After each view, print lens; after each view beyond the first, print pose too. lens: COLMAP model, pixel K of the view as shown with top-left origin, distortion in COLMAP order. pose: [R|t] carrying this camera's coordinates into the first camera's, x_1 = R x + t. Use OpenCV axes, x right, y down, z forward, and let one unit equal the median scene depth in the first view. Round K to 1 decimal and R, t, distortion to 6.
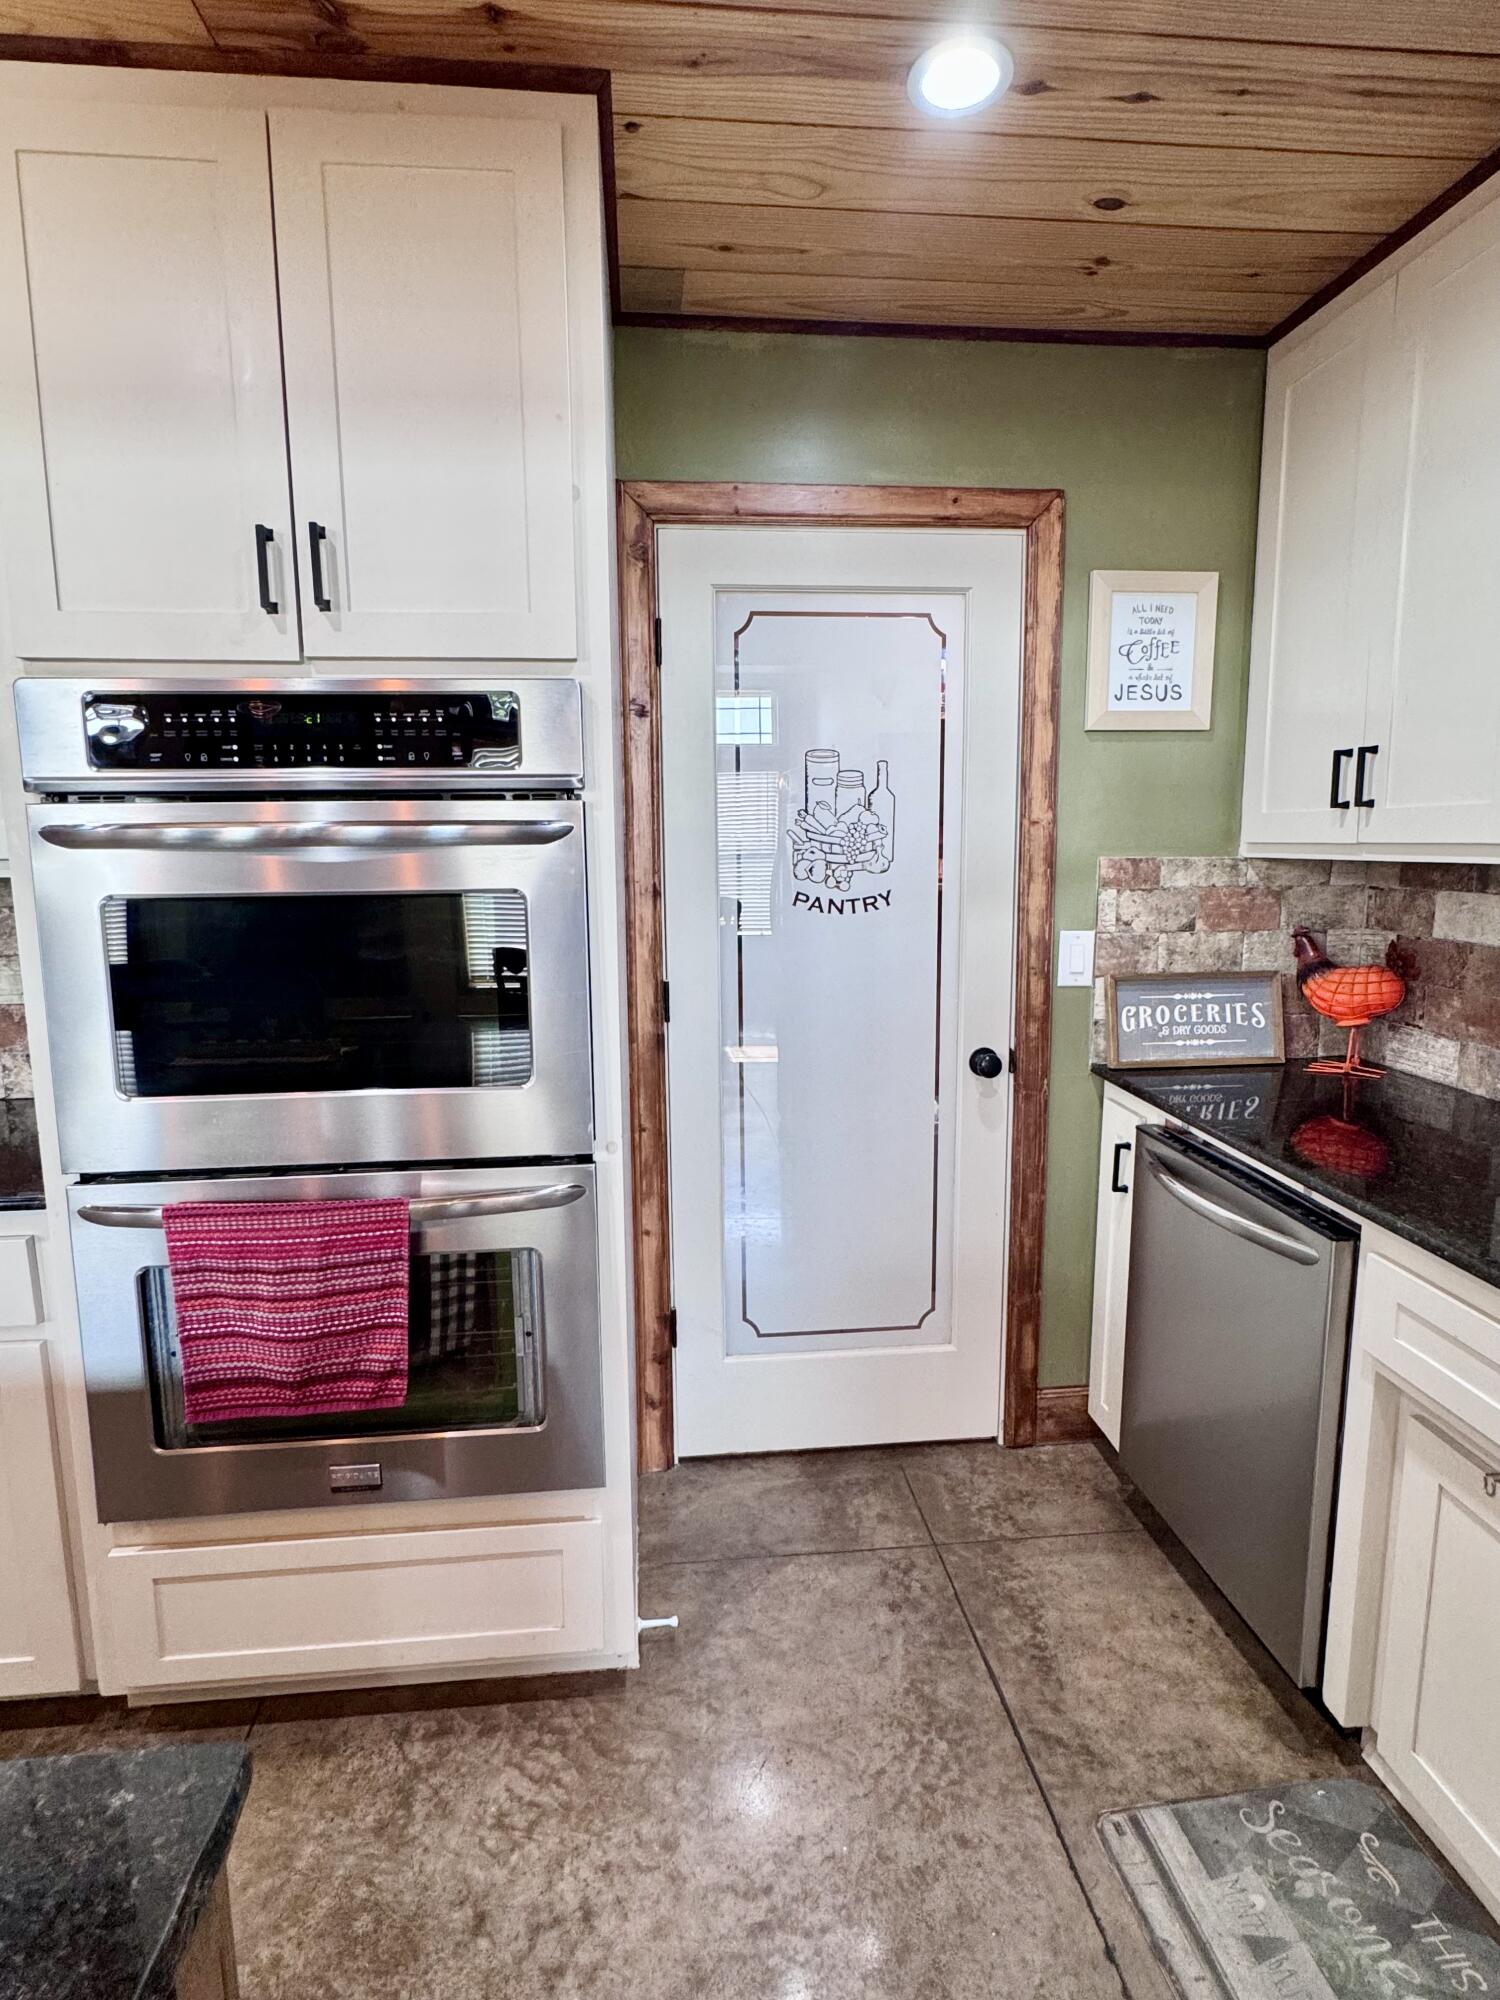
lens RADIAL K [[1043.2, 0, 746.2], [0, 1043.2, 1000.5], [0, 0, 1]] dist [0.002367, 0.000081]
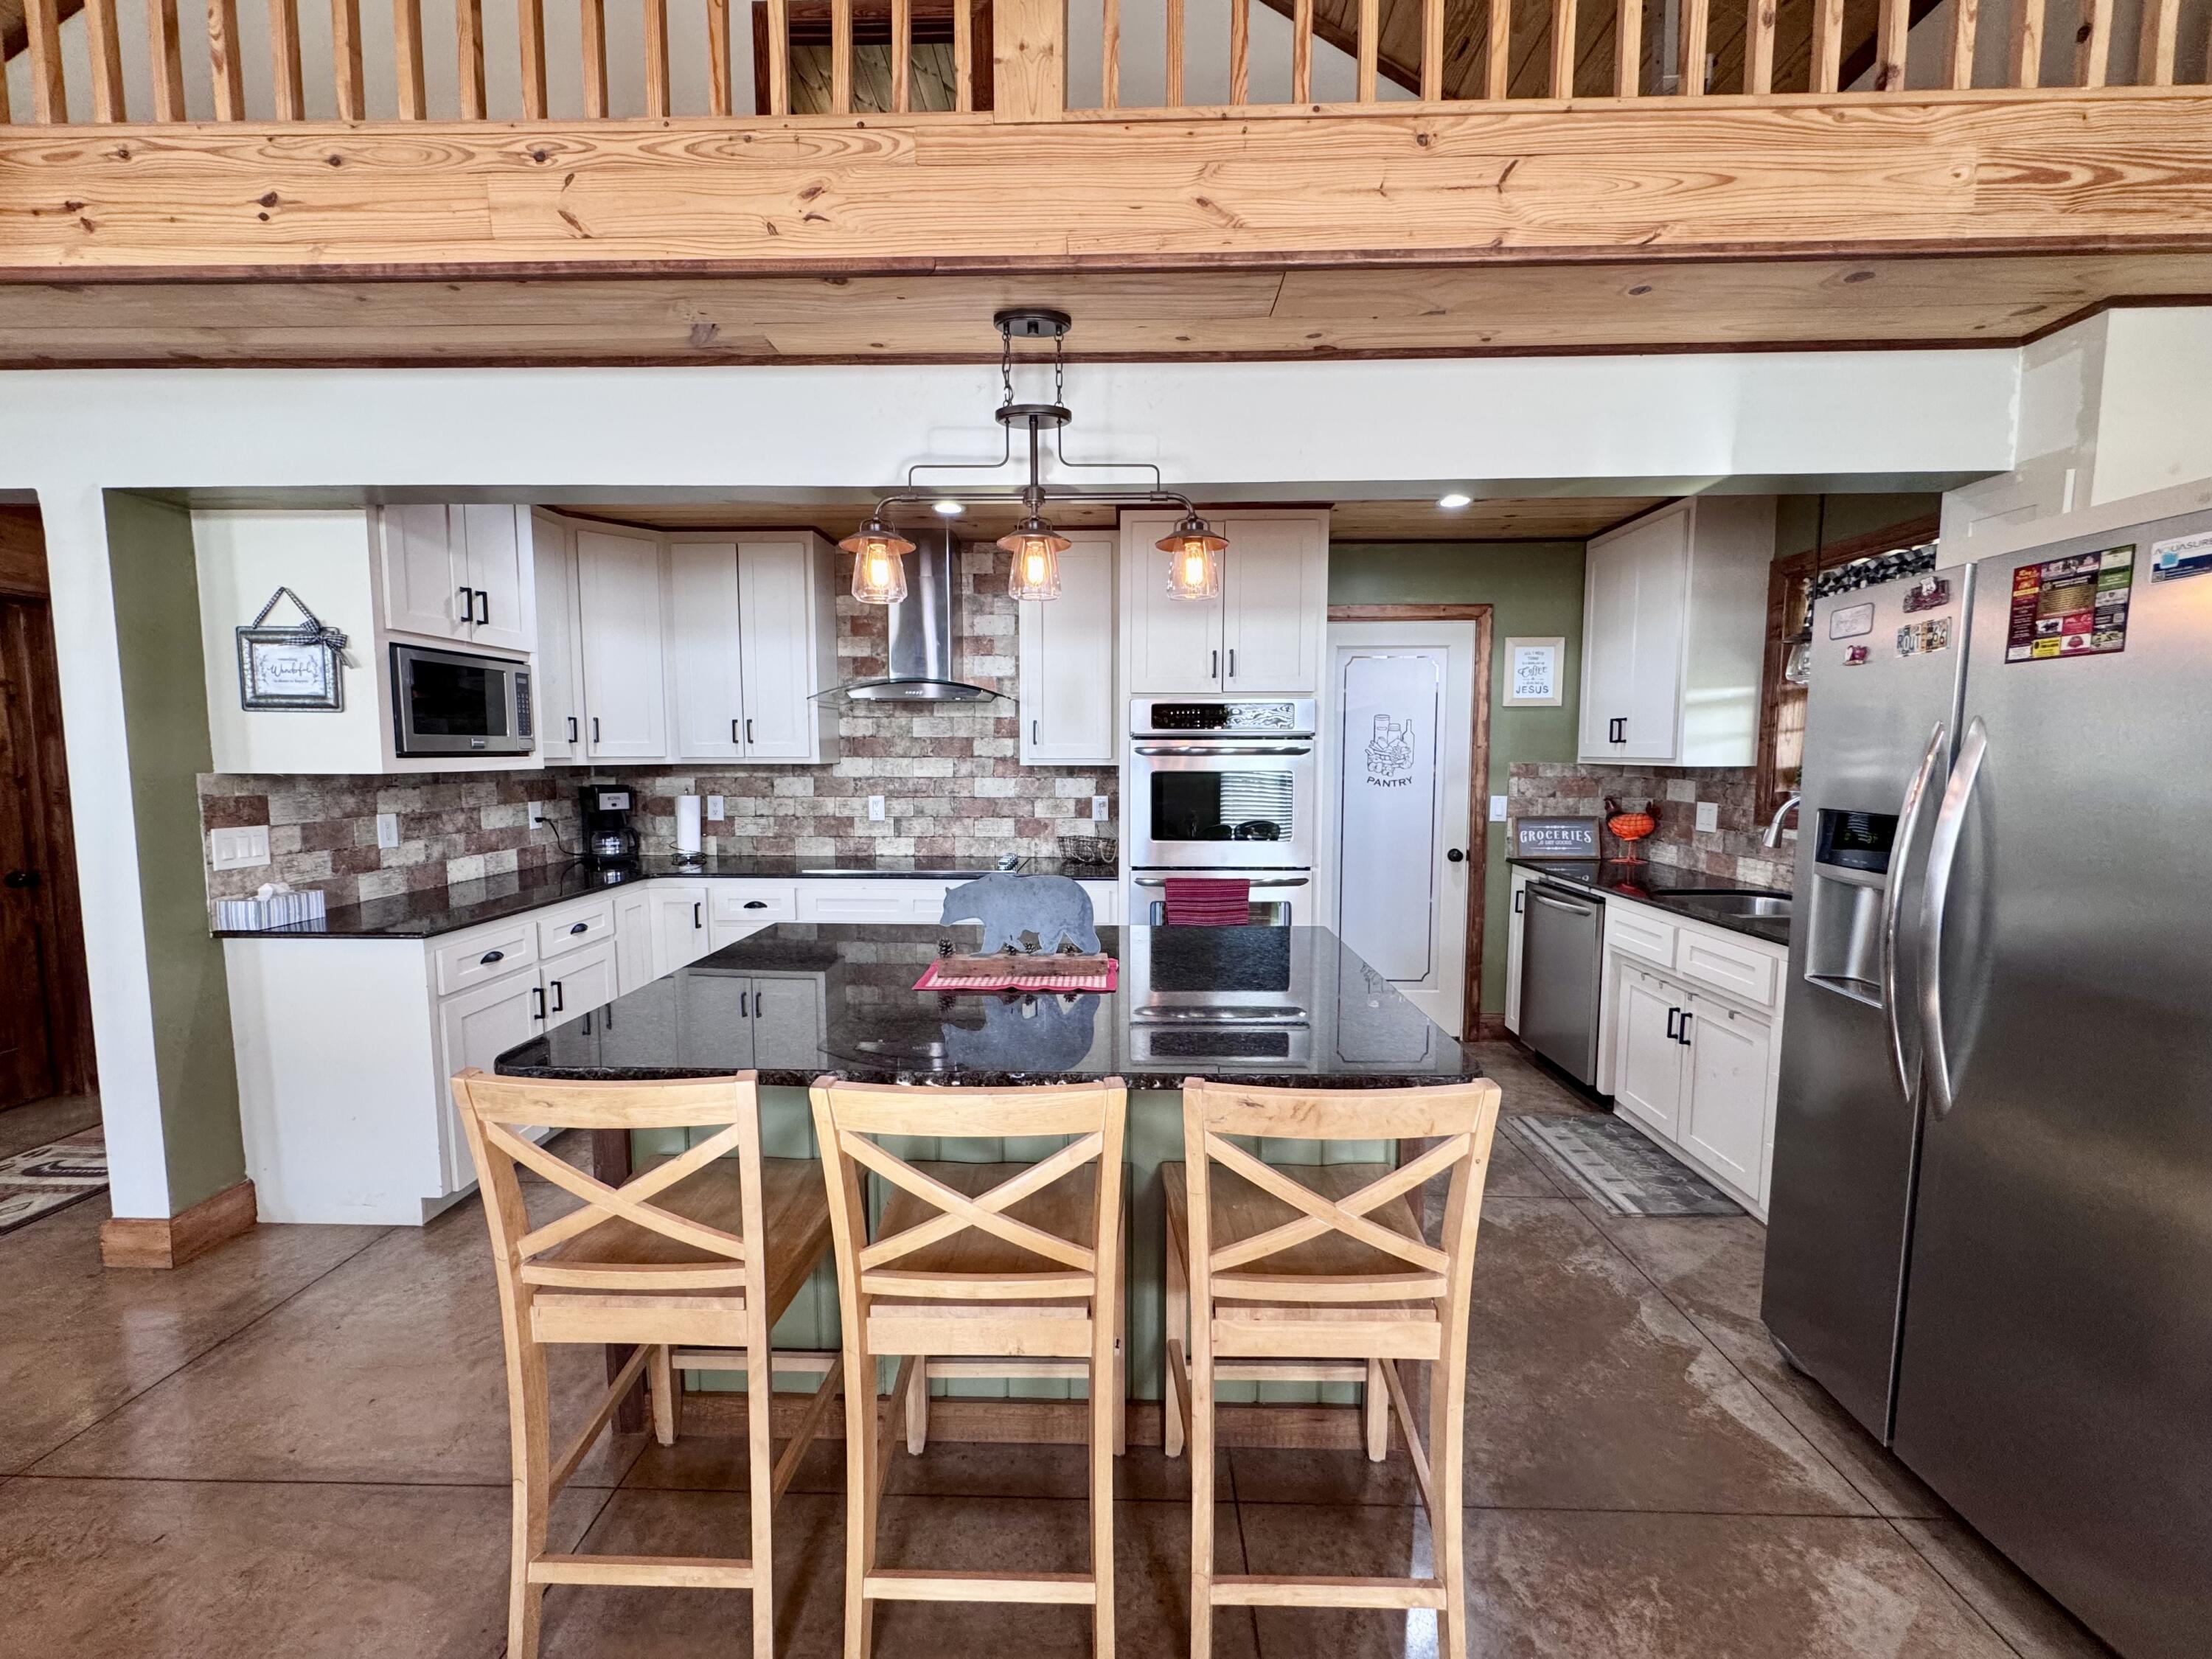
lens RADIAL K [[883.4, 0, 1100.7], [0, 883.4, 836.9], [0, 0, 1]] dist [-0.004664, 0.001029]
pose [[0.991388, 0.019325, -0.129523, -0.278418], [-0.026729, 0.998092, -0.055667, 0.148279], [0.128200, 0.058649, 0.990013, -0.962779]]
